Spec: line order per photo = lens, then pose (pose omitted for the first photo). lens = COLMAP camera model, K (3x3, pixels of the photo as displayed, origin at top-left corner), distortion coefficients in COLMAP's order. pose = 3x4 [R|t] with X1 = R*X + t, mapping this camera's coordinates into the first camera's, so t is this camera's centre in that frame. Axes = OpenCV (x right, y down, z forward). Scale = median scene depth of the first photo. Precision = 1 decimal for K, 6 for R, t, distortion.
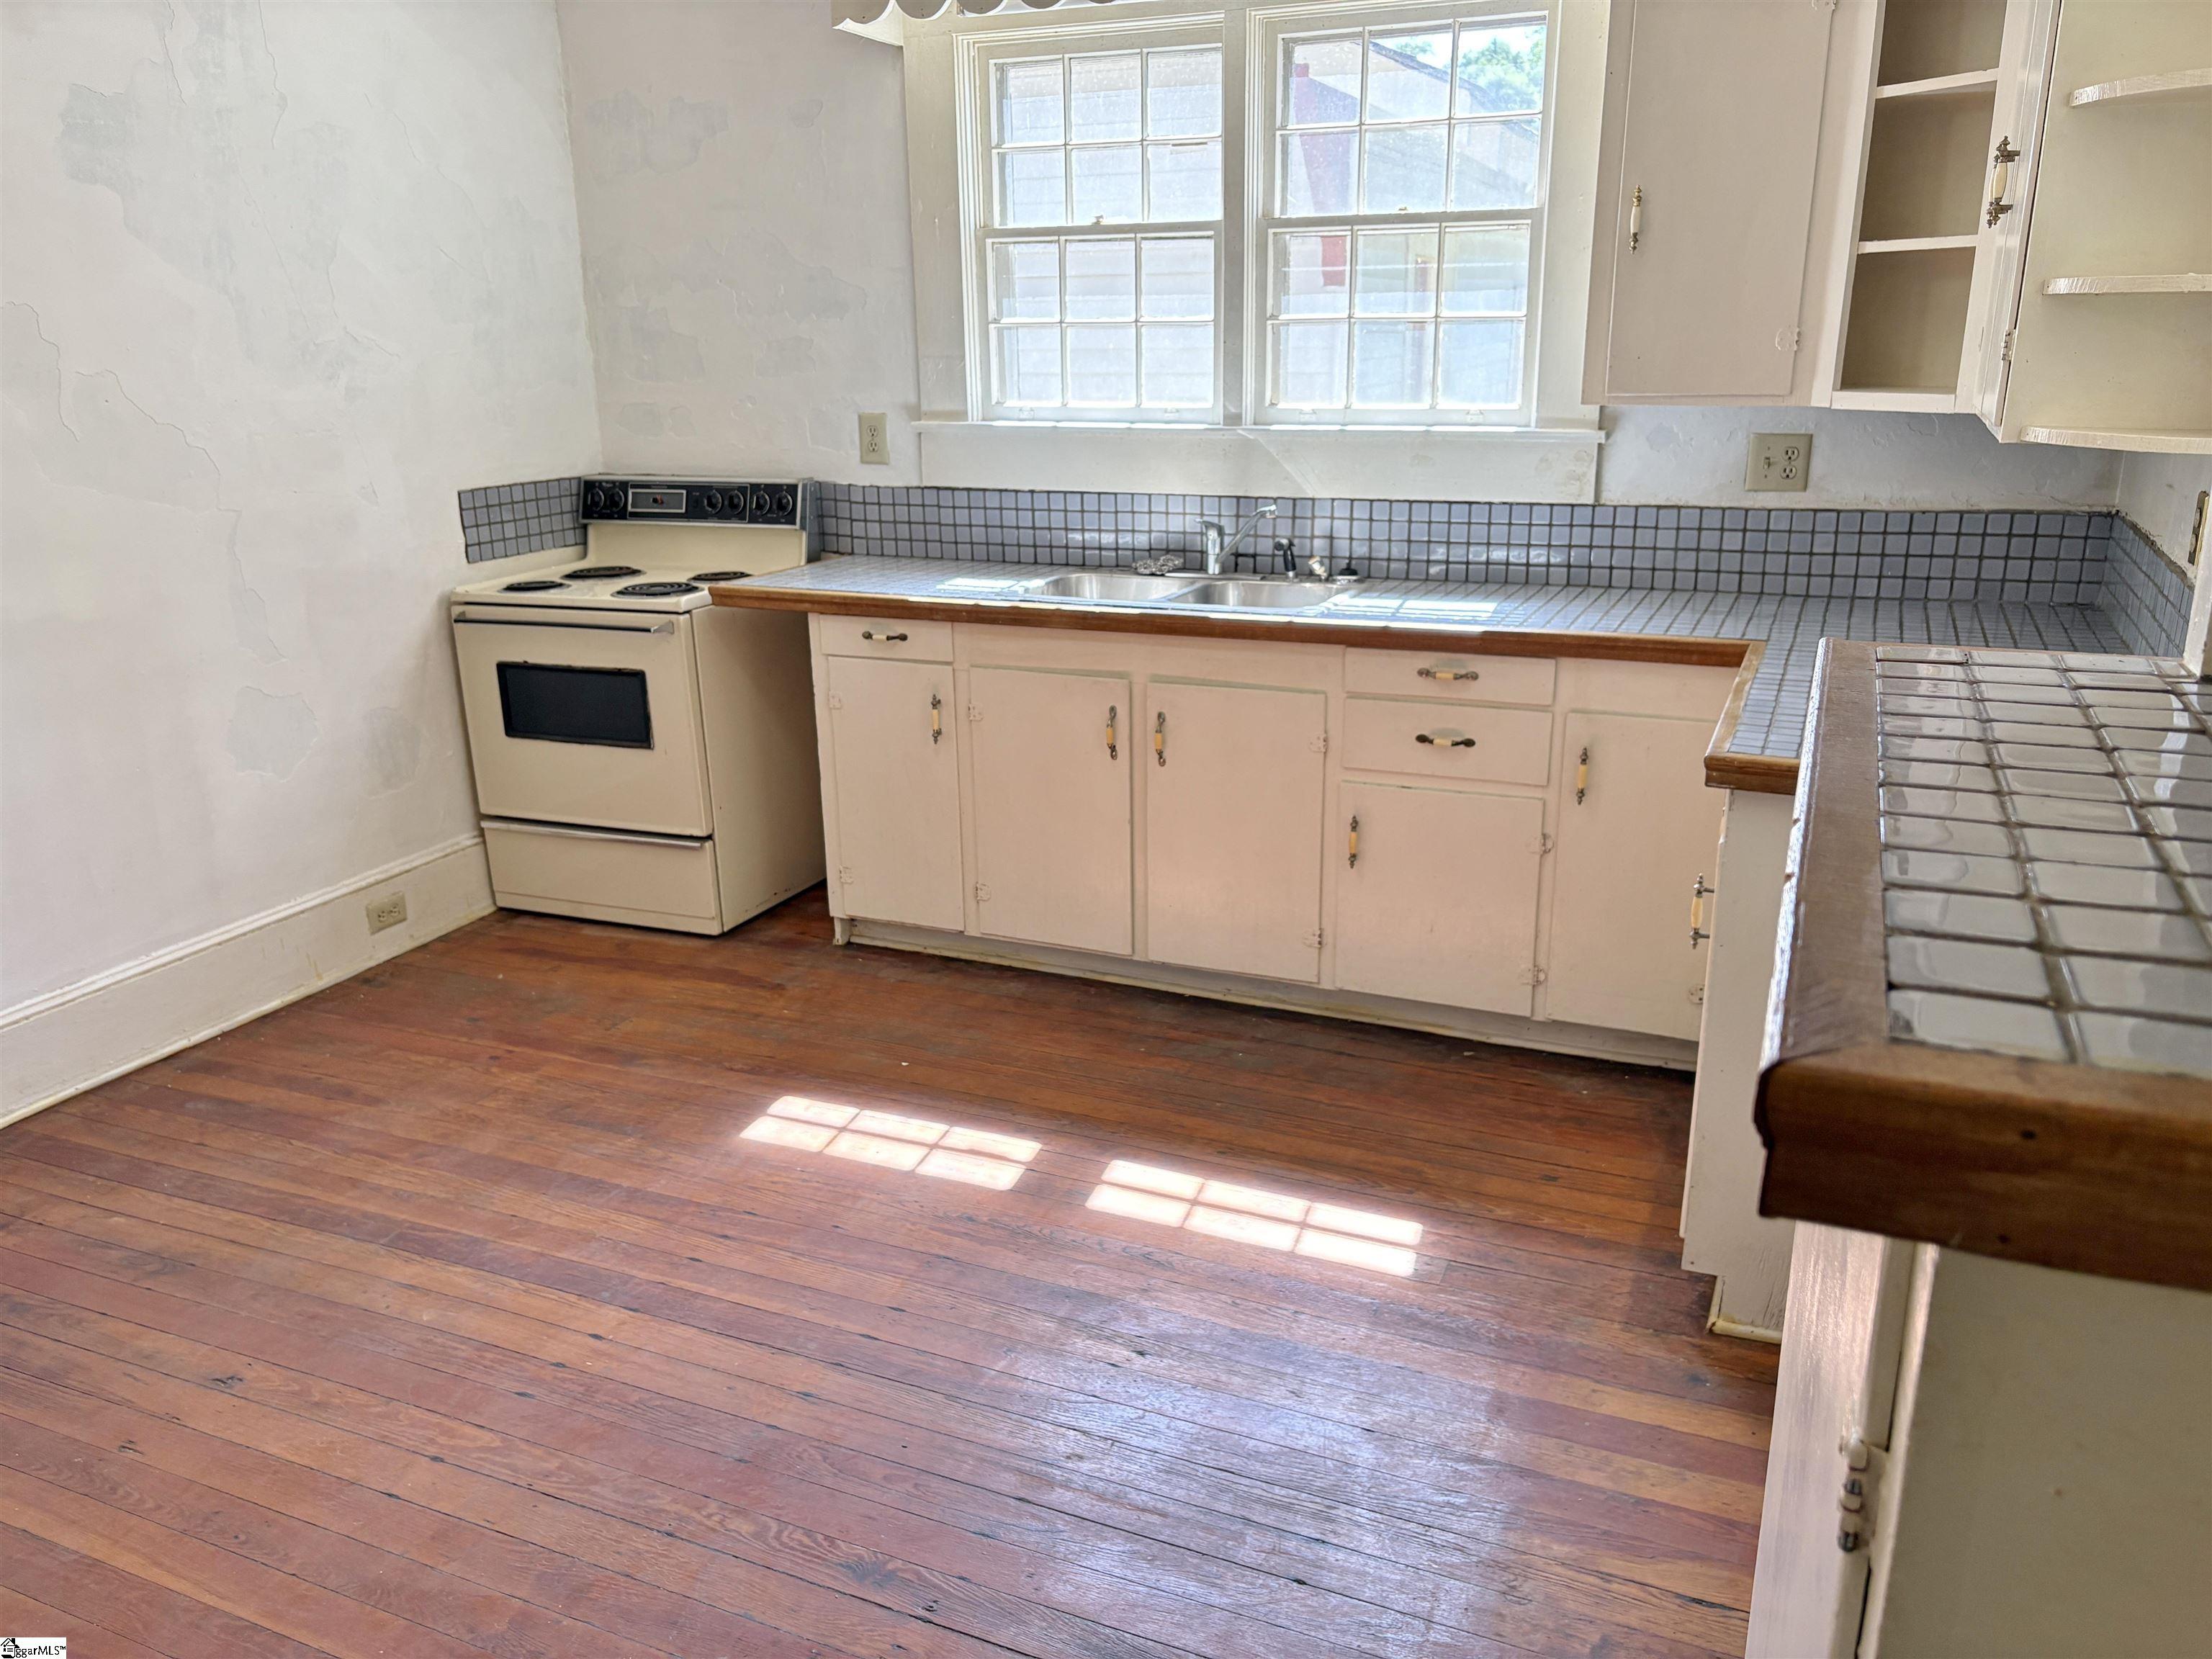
lens RADIAL K [[1666.2, 0, 1106.0], [0, 1666.2, 829.5], [0, 0, 1]] dist [0.040733, -0.008340]
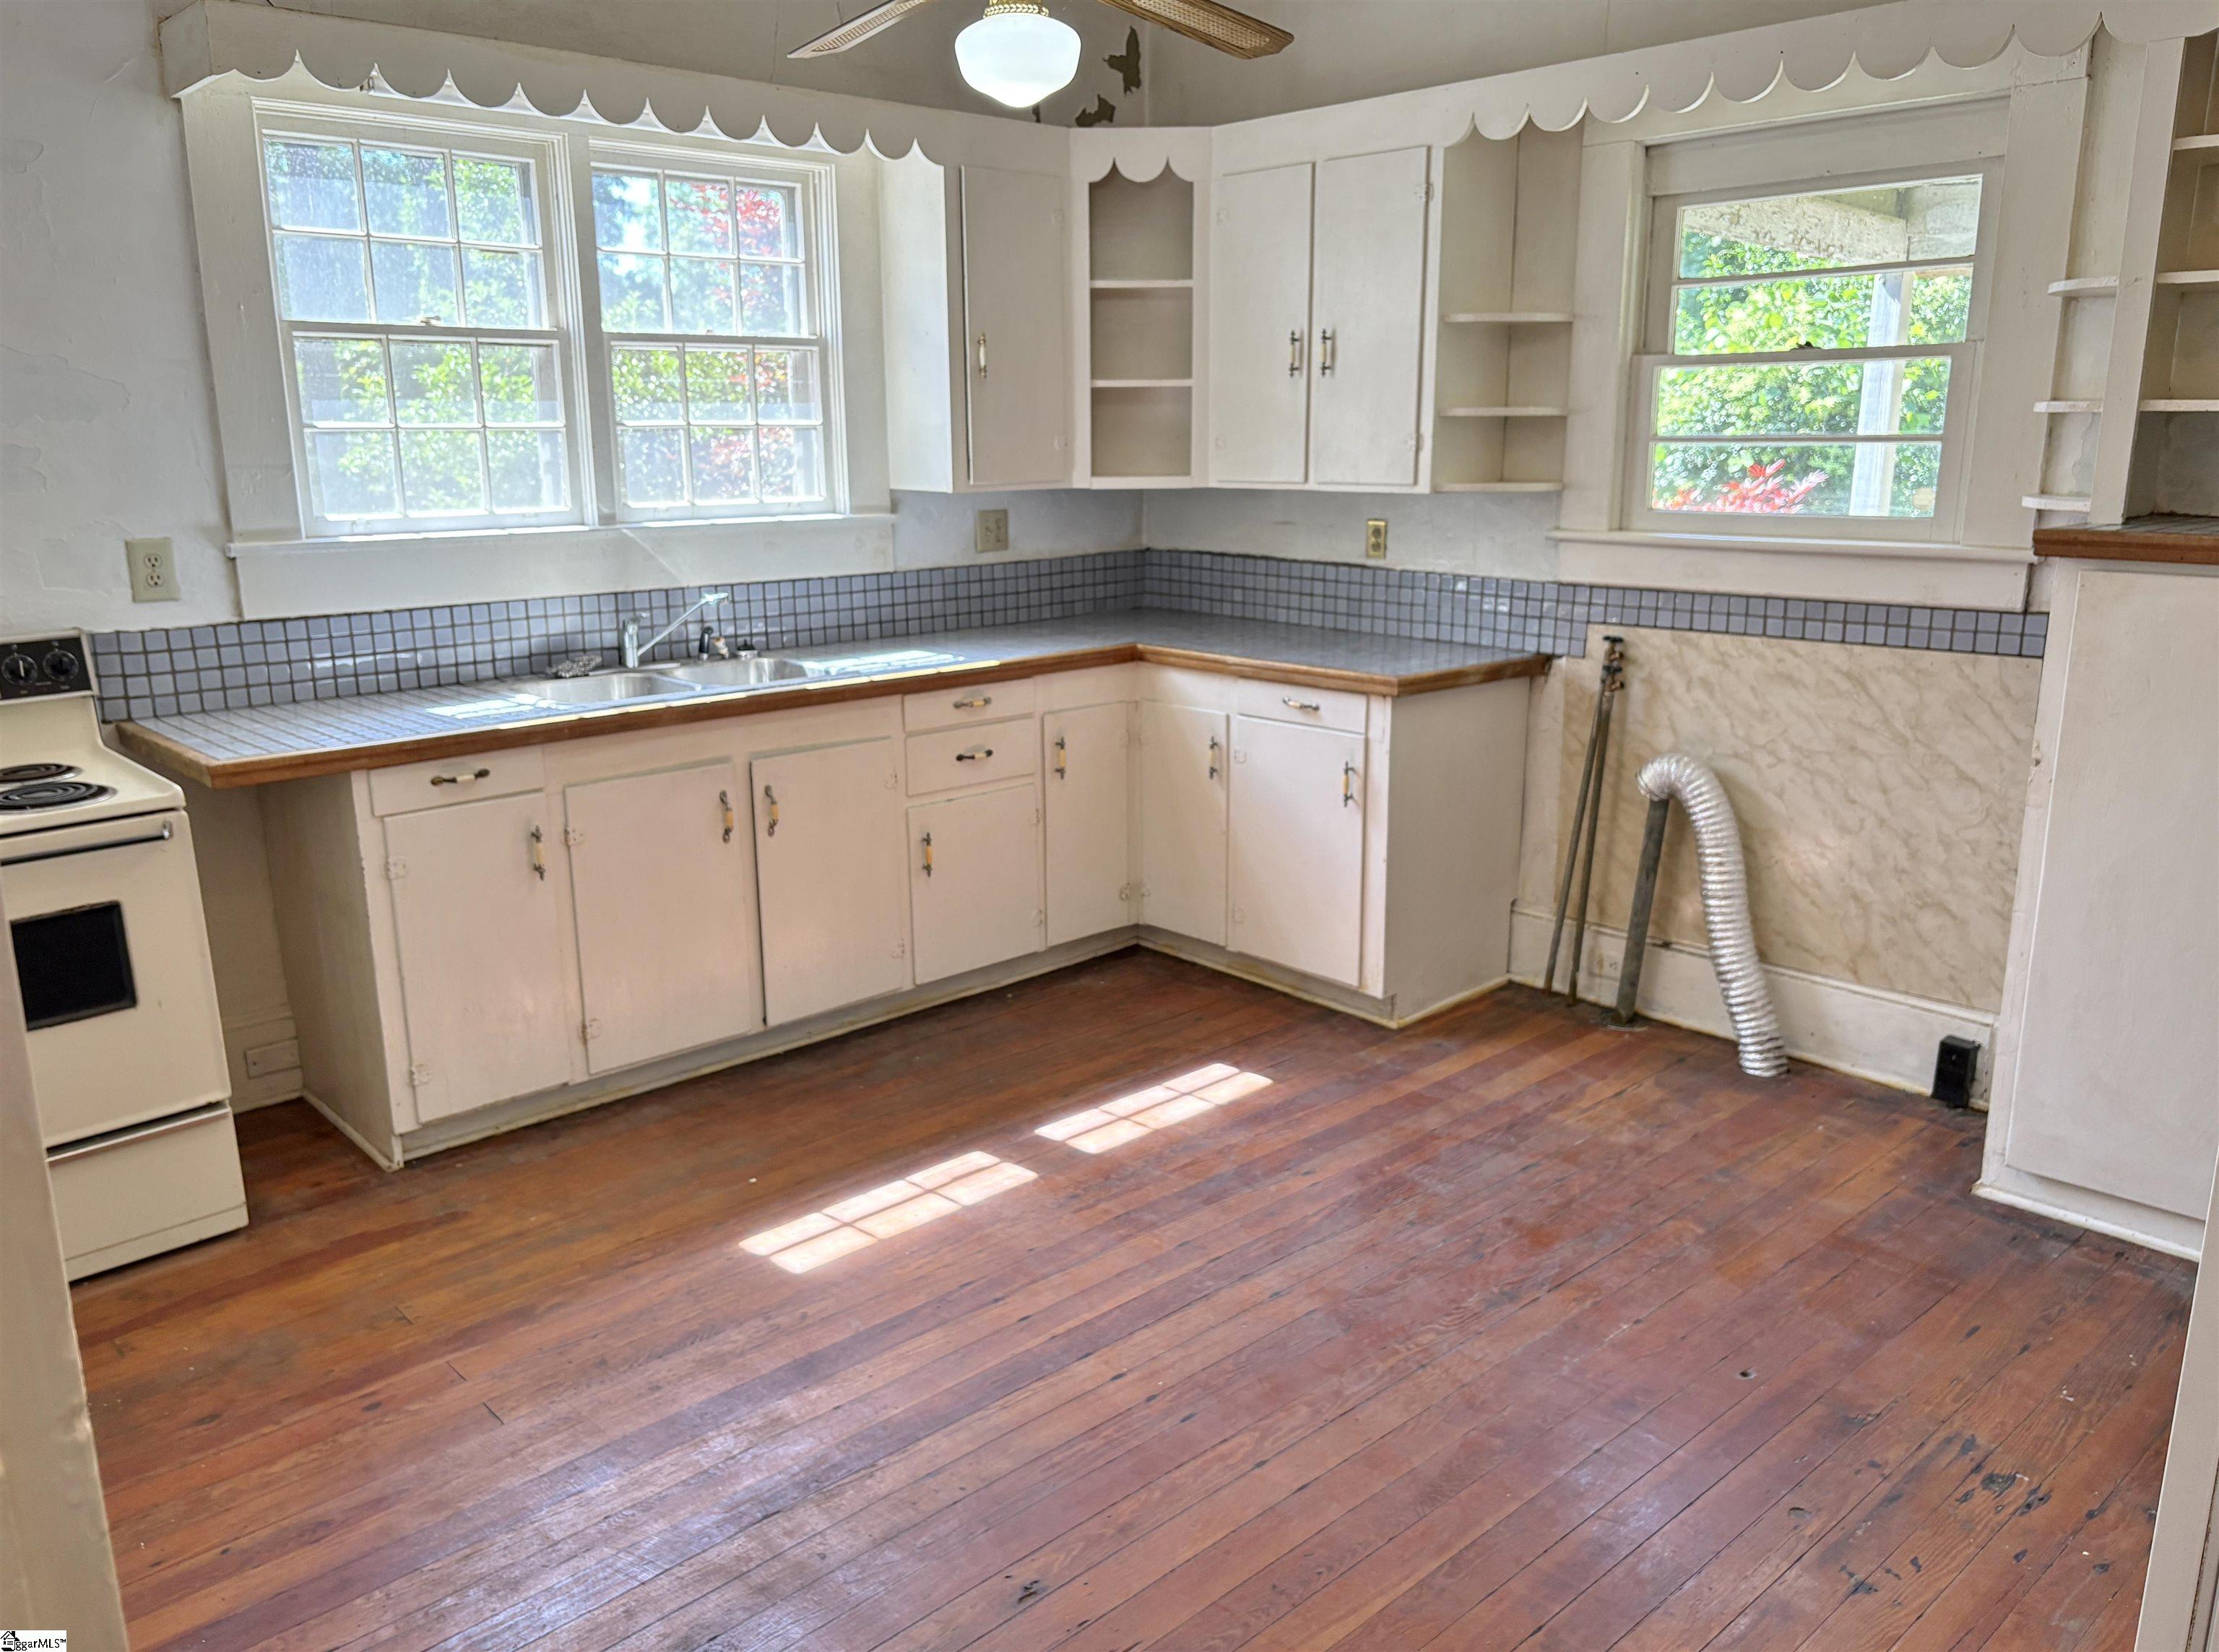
lens RADIAL K [[1680.0, 0, 1109.5], [0, 1680.0, 826.0], [0, 0, 1]] dist [0.087688, -0.195584]
pose [[0.397270, -0.203465, 0.894862, -0.799555], [0.267235, 0.958502, 0.099297, -0.088881], [-0.877931, 0.199691, 0.435157, 0.325713]]
